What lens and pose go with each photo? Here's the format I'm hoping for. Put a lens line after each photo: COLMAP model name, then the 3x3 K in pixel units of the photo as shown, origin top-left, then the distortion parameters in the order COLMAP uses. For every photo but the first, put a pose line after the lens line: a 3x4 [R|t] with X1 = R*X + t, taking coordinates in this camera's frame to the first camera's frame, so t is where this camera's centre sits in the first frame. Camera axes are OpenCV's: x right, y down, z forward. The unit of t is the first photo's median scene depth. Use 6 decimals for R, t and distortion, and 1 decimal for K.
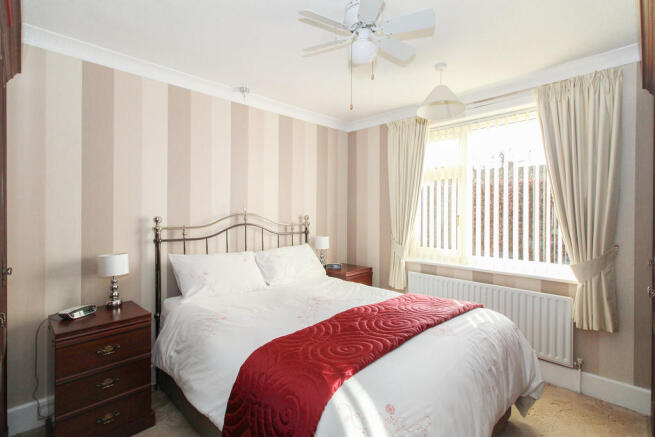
lens RADIAL K [[300.2, 0, 327.5], [0, 300.2, 218.5], [0, 0, 1]] dist [-0.004413, -0.000490]
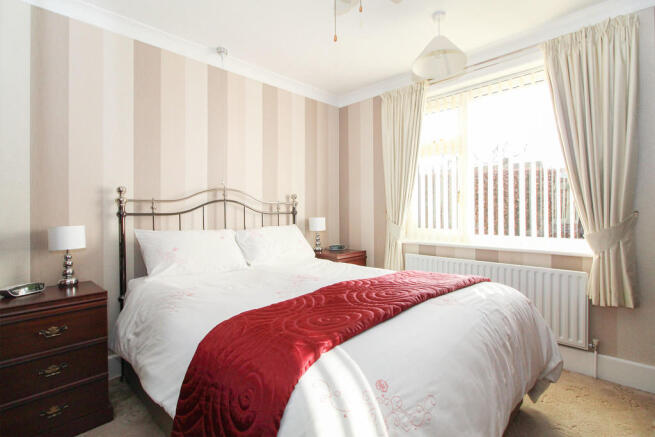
lens RADIAL K [[302.3, 0, 327.5], [0, 302.3, 218.5], [0, 0, 1]] dist [-0.013985, -0.000615]
pose [[0.999892, -0.009156, 0.011508, 0.031868], [0.009172, 0.999957, -0.001380, 0.101575], [-0.011494, 0.001485, 0.999933, 0.116048]]
